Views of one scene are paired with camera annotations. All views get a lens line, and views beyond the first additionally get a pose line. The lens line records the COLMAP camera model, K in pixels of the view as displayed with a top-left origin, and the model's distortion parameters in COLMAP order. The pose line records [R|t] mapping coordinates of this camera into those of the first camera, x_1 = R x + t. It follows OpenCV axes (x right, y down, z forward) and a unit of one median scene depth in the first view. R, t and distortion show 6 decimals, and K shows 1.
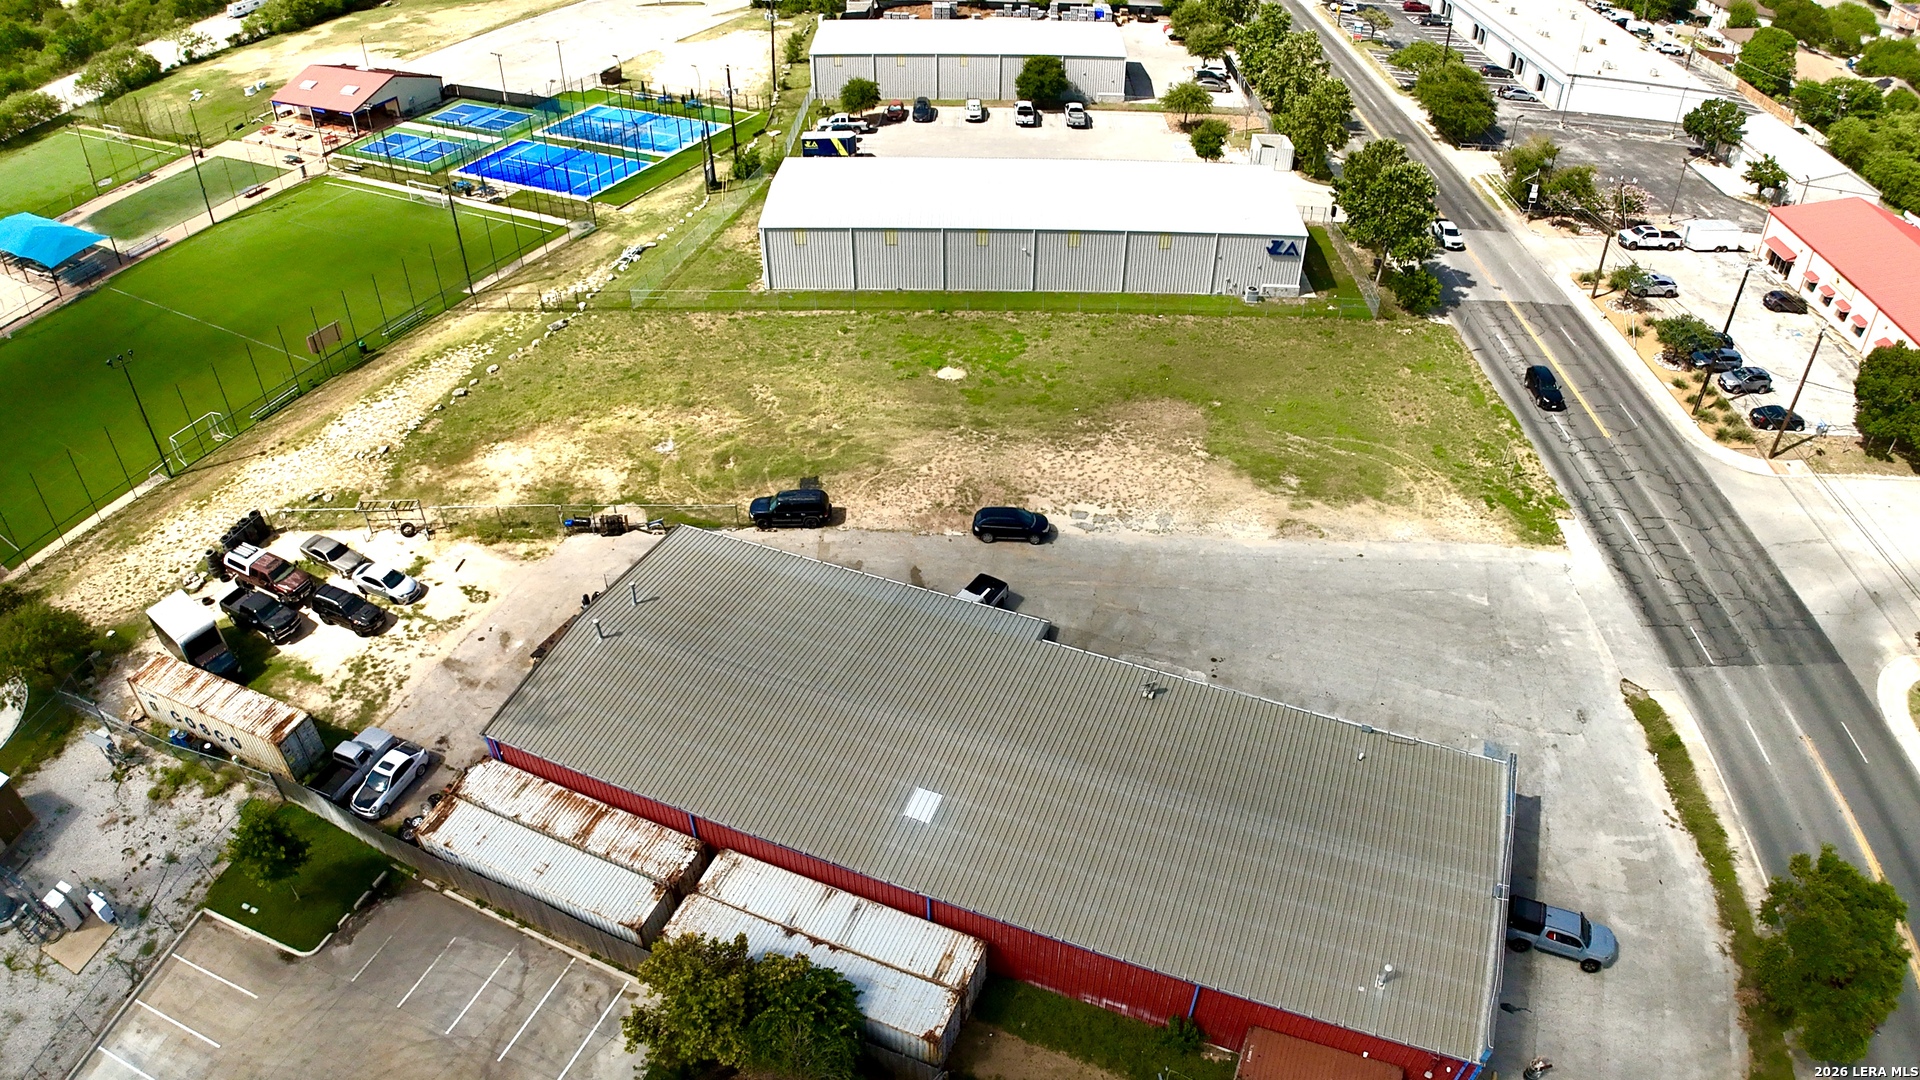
lens RADIAL K [[1180.2, 0, 960.1], [0, 1180.2, 544.7], [0, 0, 1]] dist [-0.189946, 0.025263]
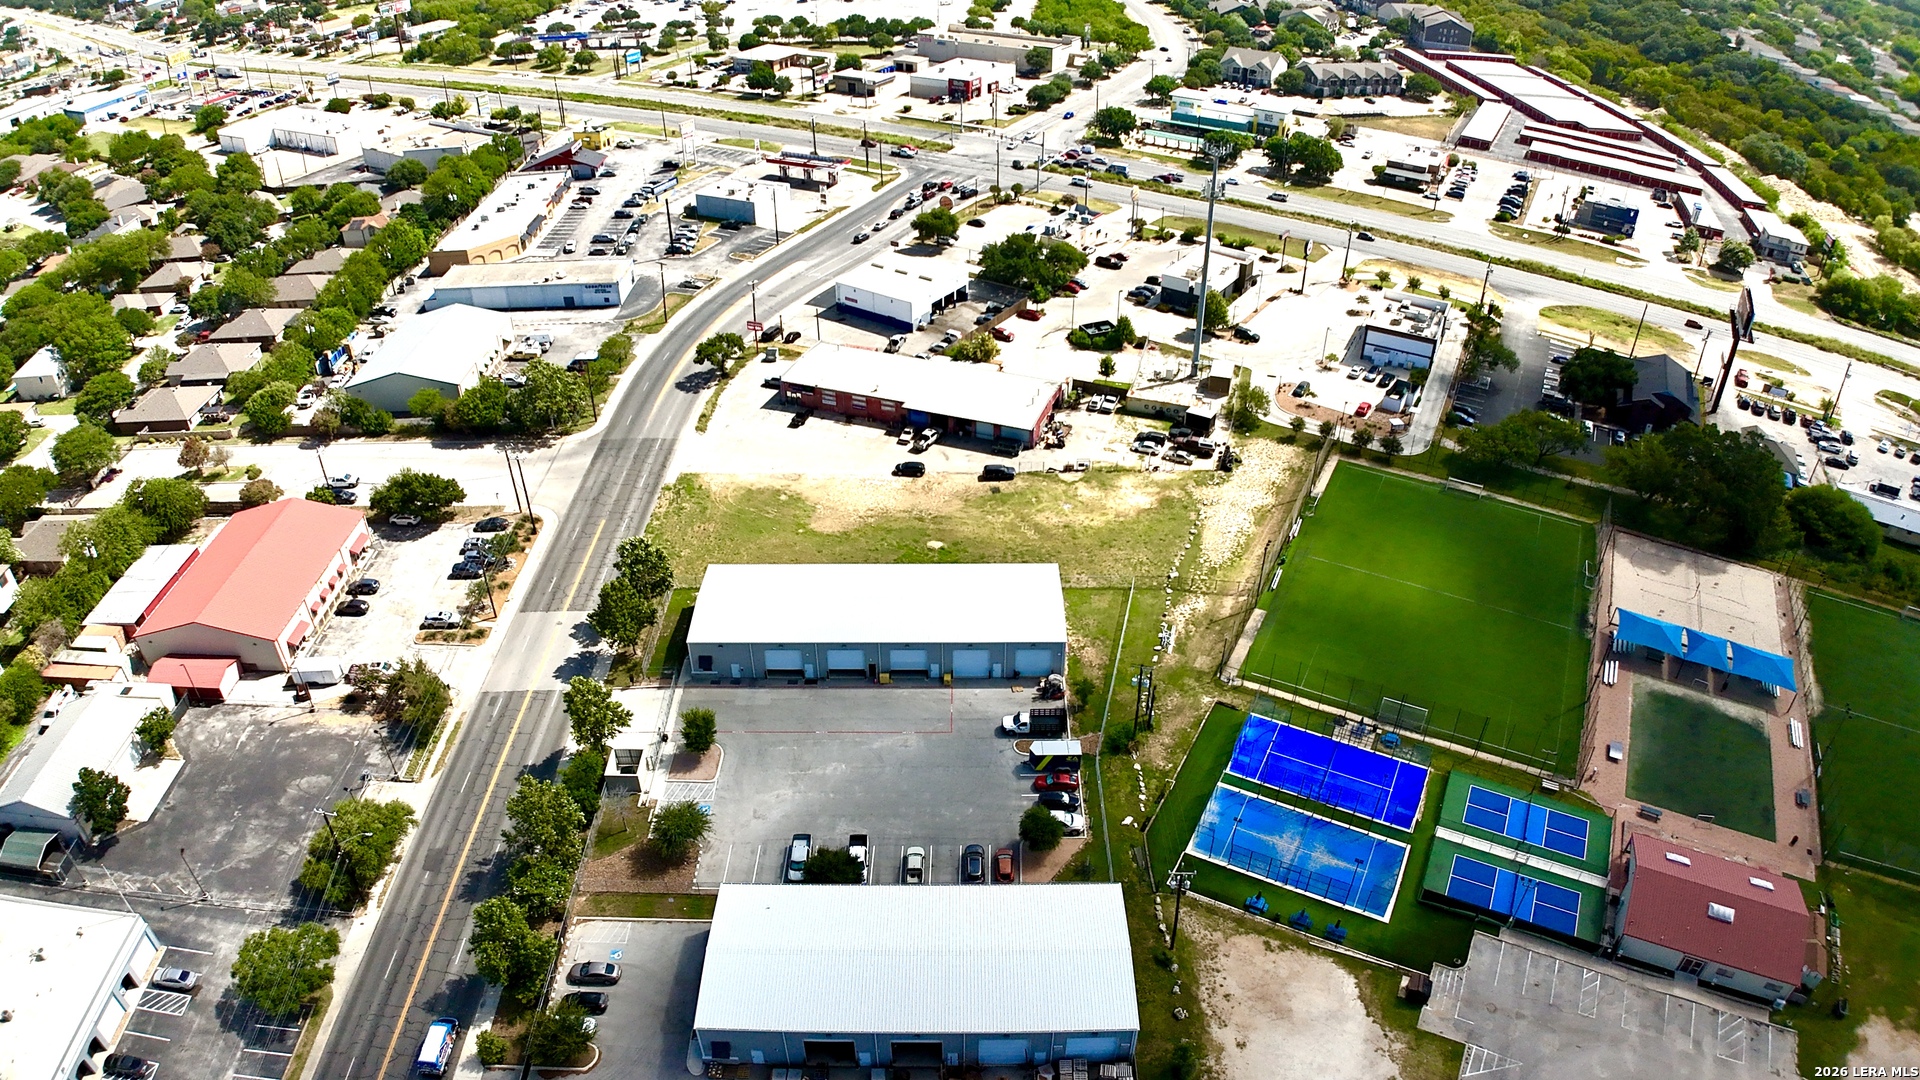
lens RADIAL K [[1180.2, 0, 960.1], [0, 1180.2, 544.7], [0, 0, 1]] dist [-0.189946, 0.025263]
pose [[-0.999760, 0.010098, -0.019418, -0.010375], [-0.015627, 0.291887, 0.956325, -1.804214], [0.015325, 0.956400, -0.291659, 1.433515]]
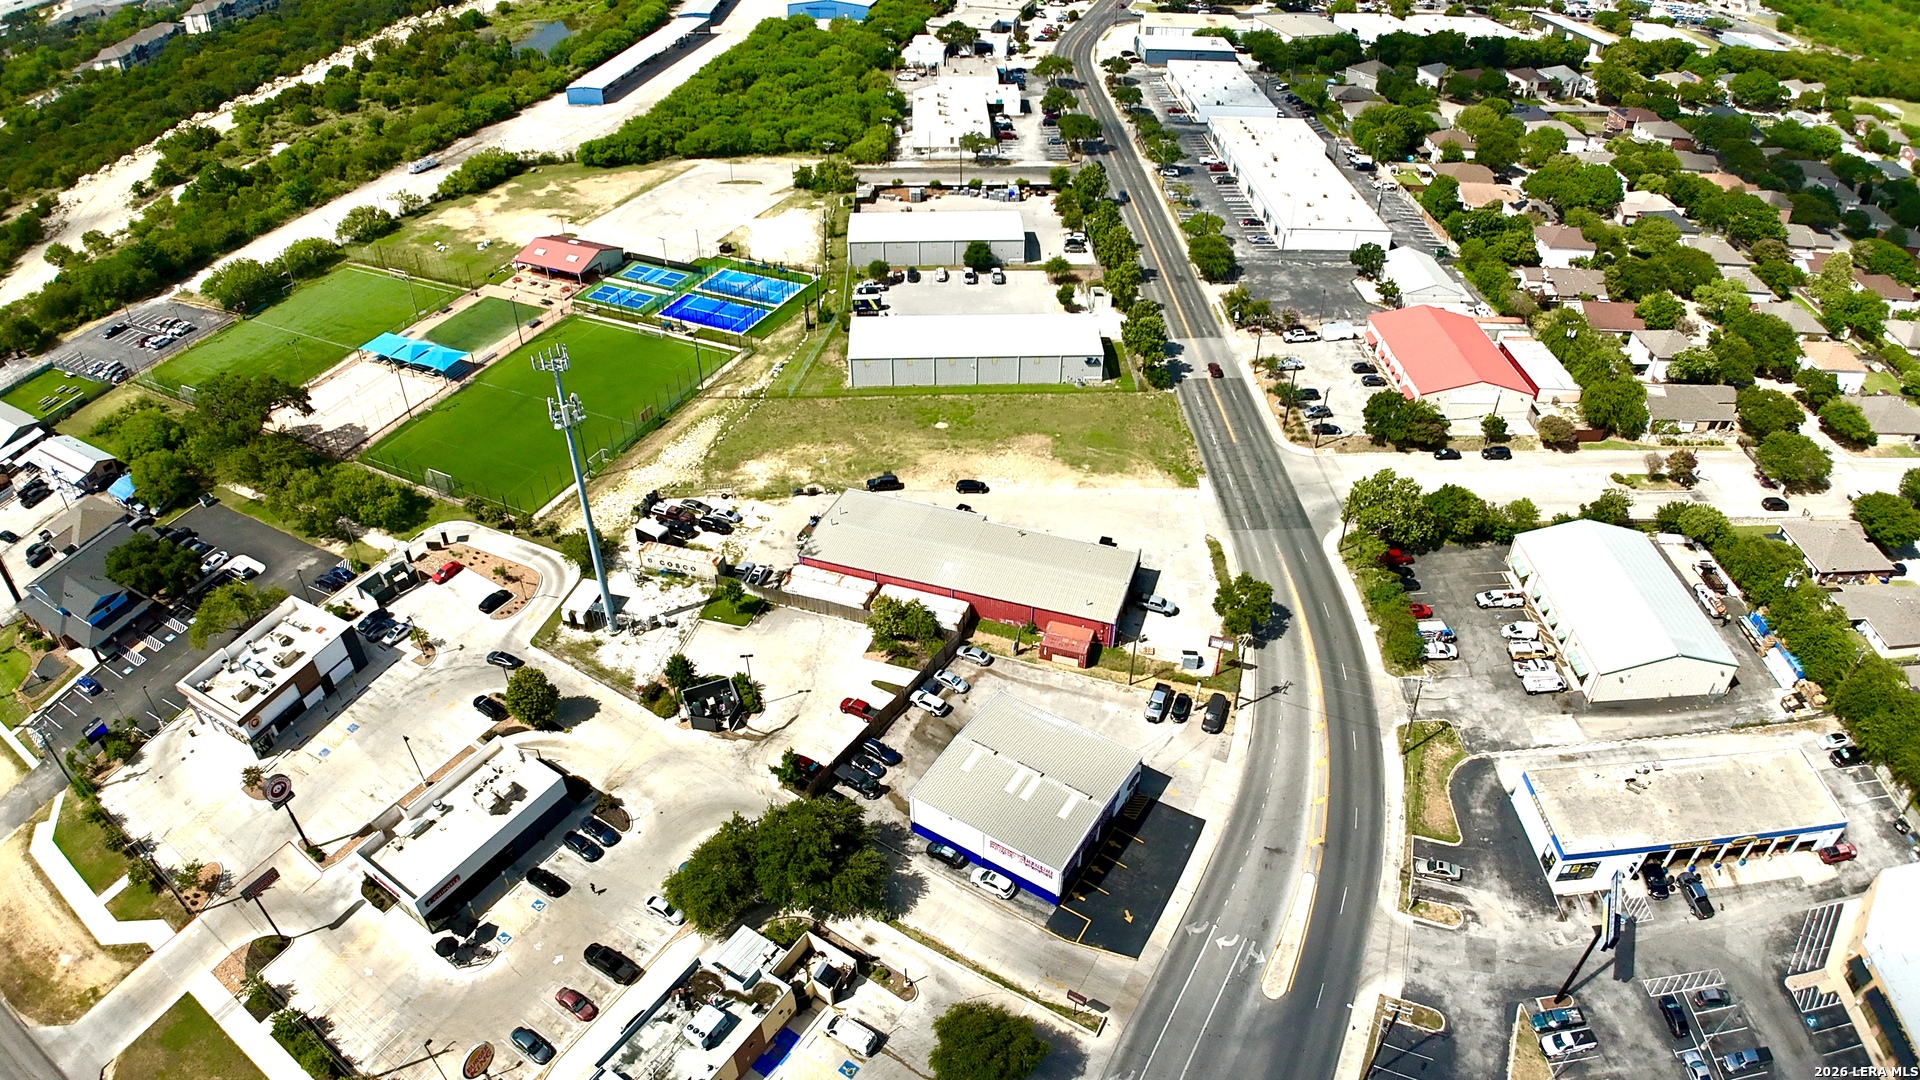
lens RADIAL K [[1180.2, 0, 960.1], [0, 1180.2, 544.7], [0, 0, 1]] dist [-0.189946, 0.025263]
pose [[0.998512, -0.033281, 0.043196, -0.071896], [0.034078, 0.999260, -0.017855, 0.116288], [-0.042570, 0.019300, 0.998907, -1.165916]]
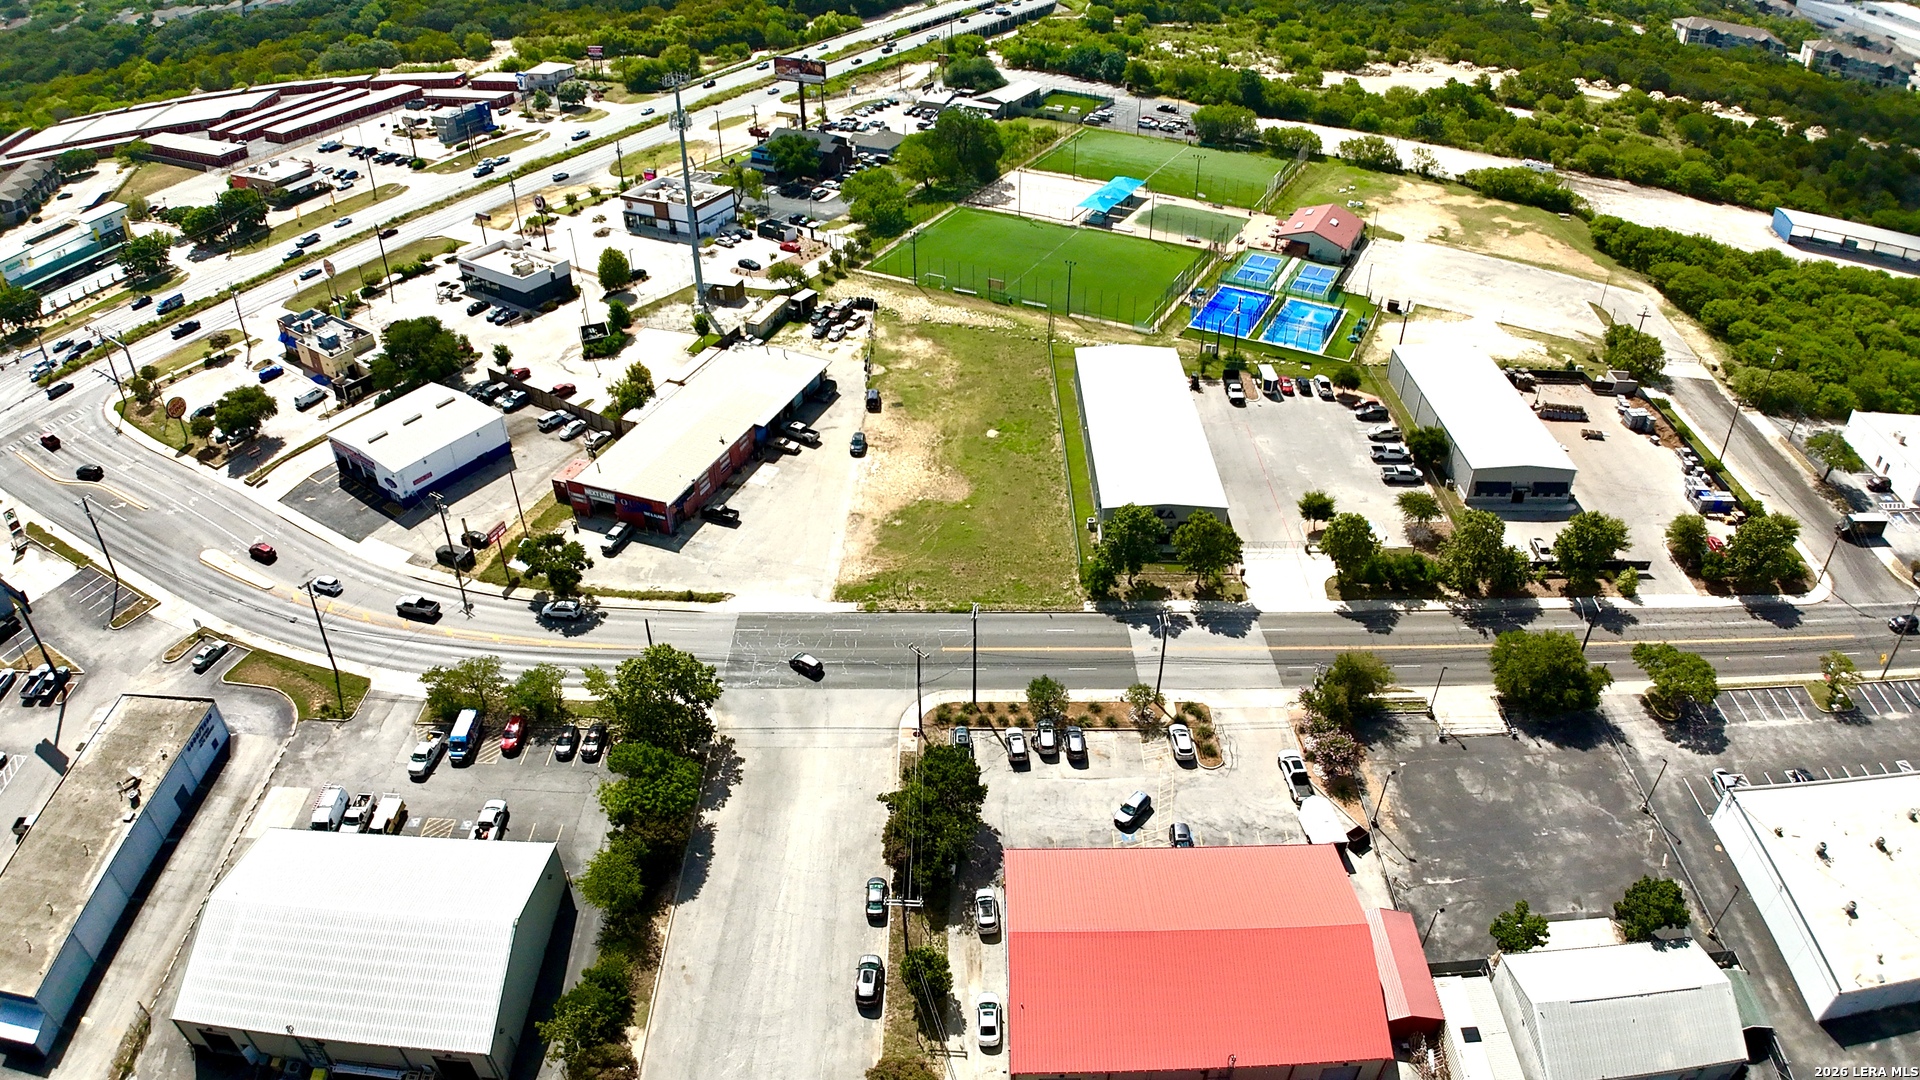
lens RADIAL K [[1180.2, 0, 960.1], [0, 1180.2, 544.7], [0, 0, 1]] dist [-0.189946, 0.025263]
pose [[0.014861, 0.575690, -0.817533, 1.580896], [-0.620400, 0.646515, 0.443985, -0.801078], [0.784145, 0.500599, 0.366766, 0.302057]]
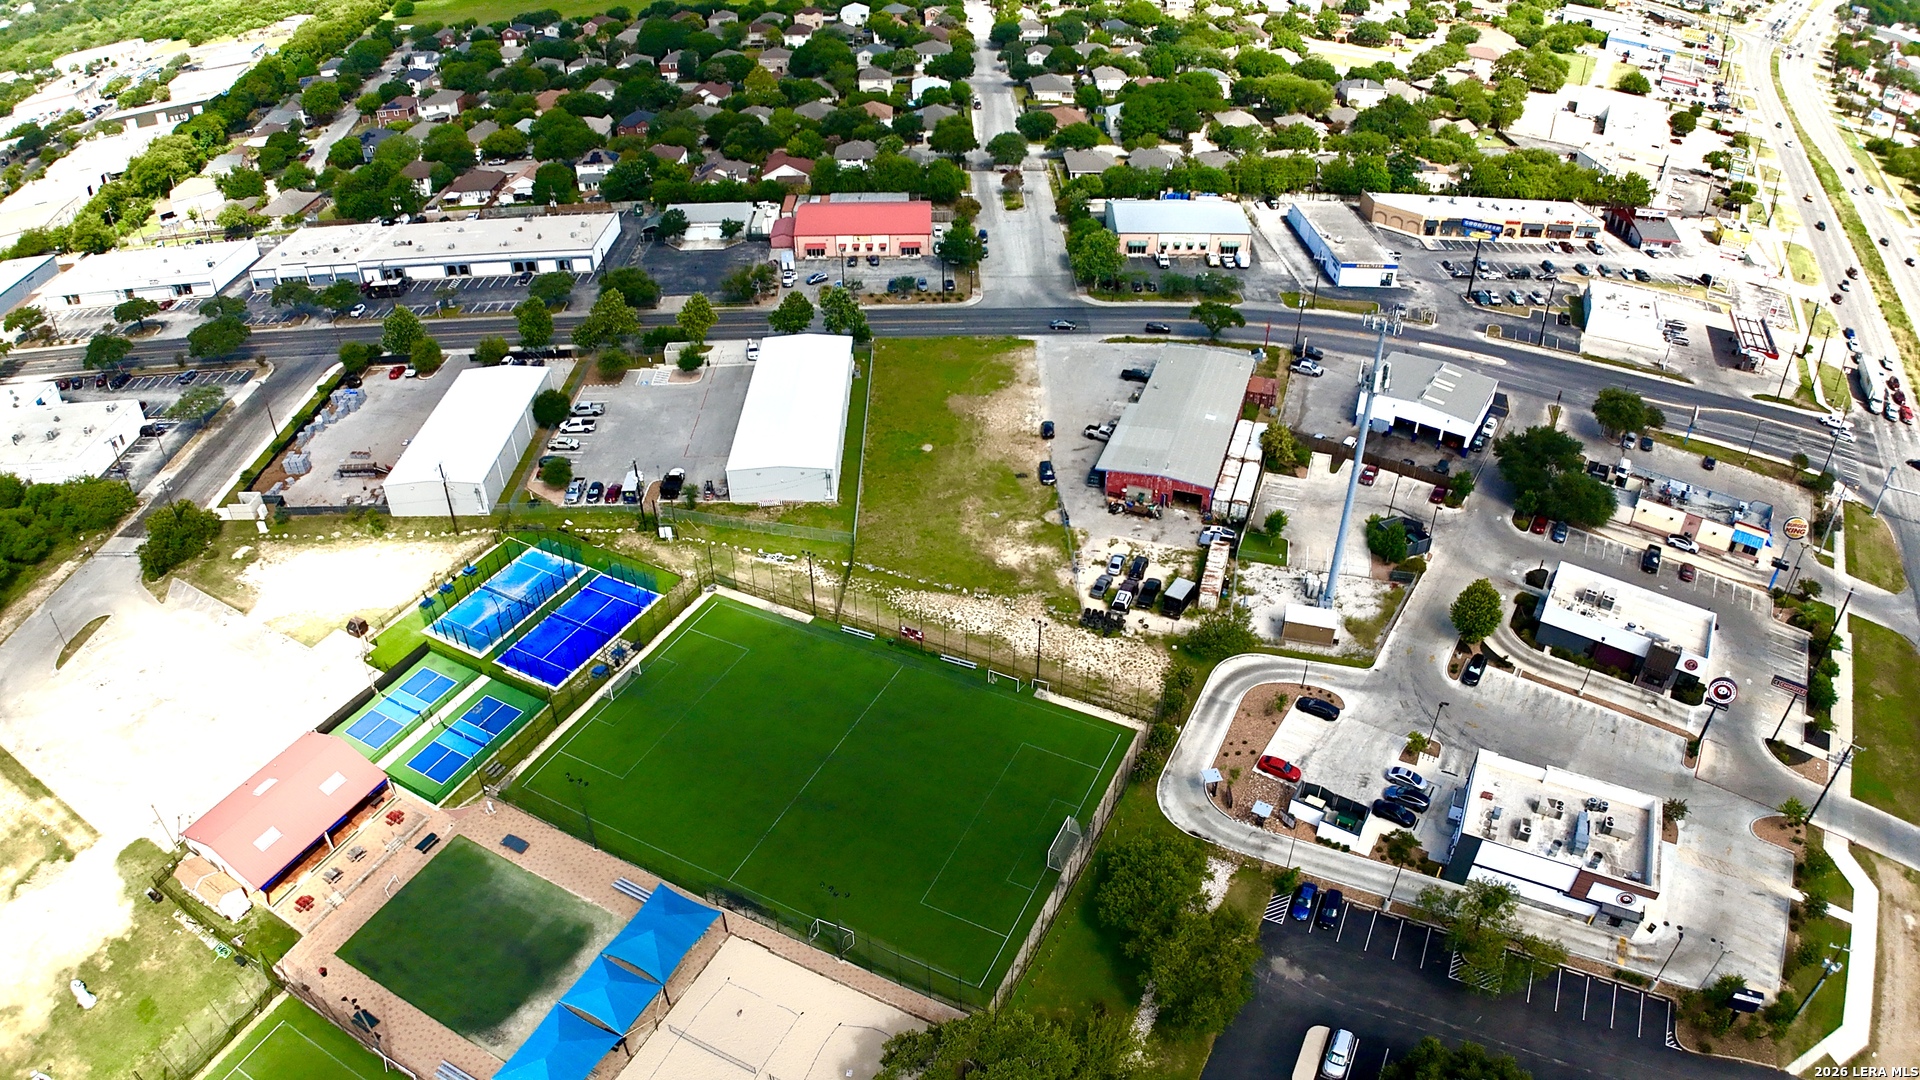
lens RADIAL K [[1180.2, 0, 960.1], [0, 1180.2, 544.7], [0, 0, 1]] dist [-0.189946, 0.025263]
pose [[-0.035953, -0.572043, 0.819436, -1.714542], [0.624722, 0.627137, 0.465211, -0.914306], [-0.780019, 0.528646, 0.334820, 0.307491]]
